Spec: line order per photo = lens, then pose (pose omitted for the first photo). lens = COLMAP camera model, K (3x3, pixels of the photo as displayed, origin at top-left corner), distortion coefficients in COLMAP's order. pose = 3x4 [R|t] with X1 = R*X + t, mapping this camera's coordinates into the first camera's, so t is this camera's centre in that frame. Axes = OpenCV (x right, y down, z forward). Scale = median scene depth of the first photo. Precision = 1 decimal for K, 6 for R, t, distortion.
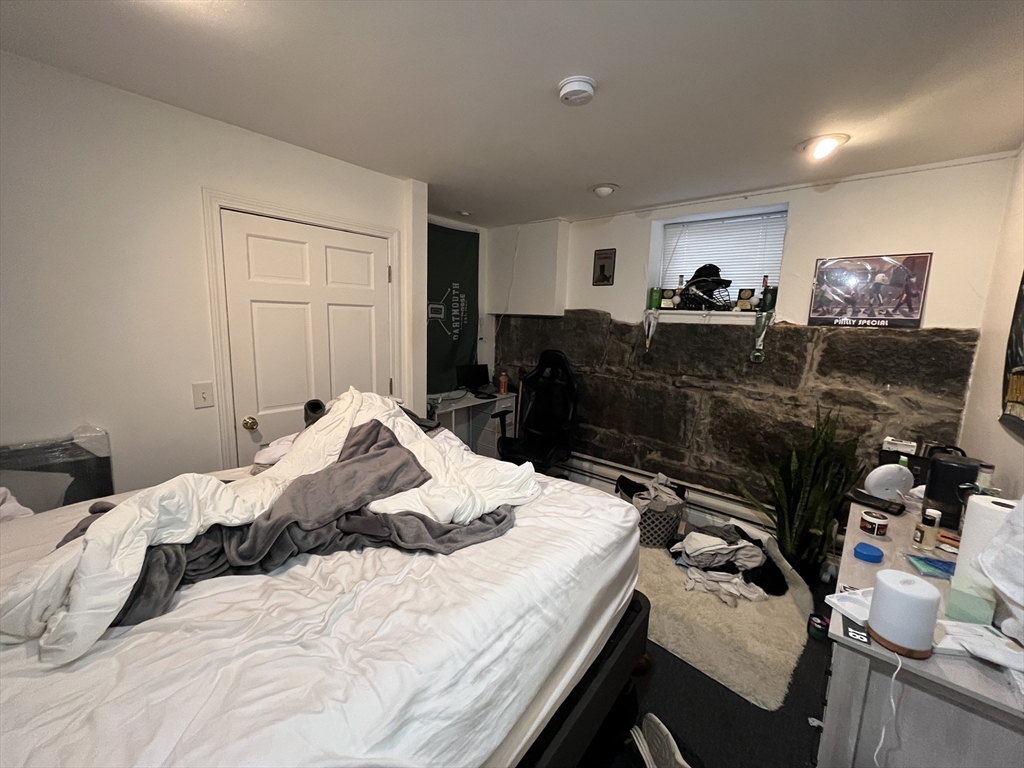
lens RADIAL K [[410.7, 0, 511.7], [0, 410.7, 382.1], [0, 0, 1]] dist [-0.003991, 0.000113]
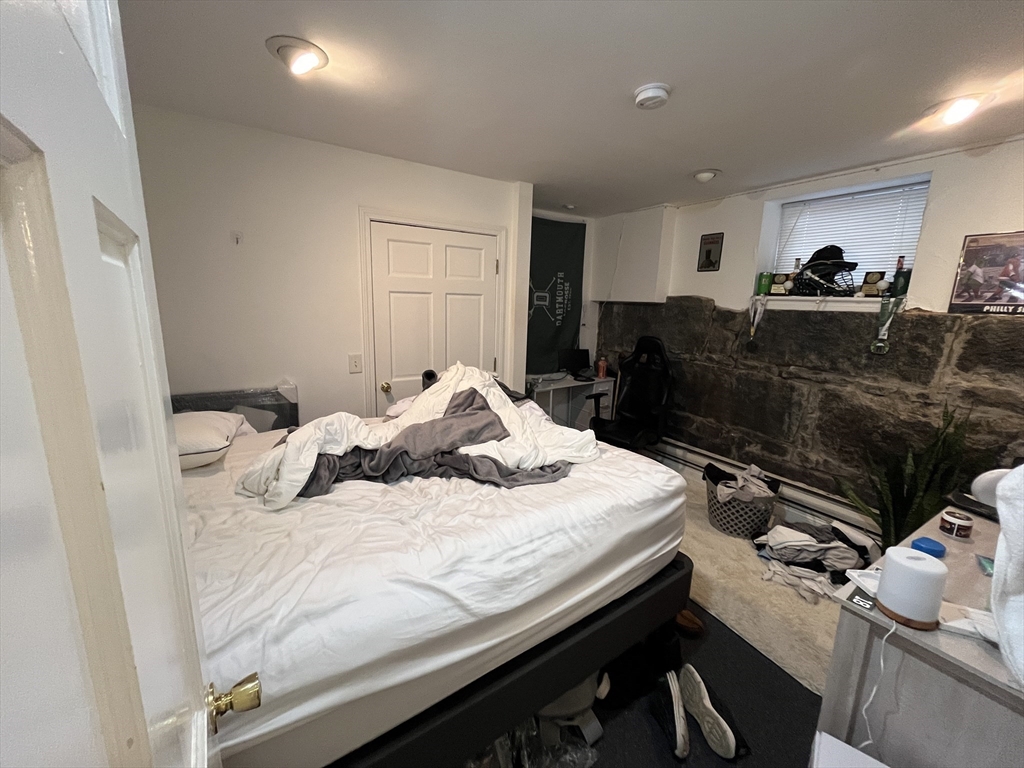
lens RADIAL K [[410.7, 0, 511.2], [0, 410.7, 381.2], [0, 0, 1]] dist [-0.003991, 0.000113]
pose [[0.956711, 0.051413, -0.286462, 0.122337], [-0.043125, 0.998450, 0.035171, 0.022000], [0.287826, -0.021295, 0.957446, -0.138382]]
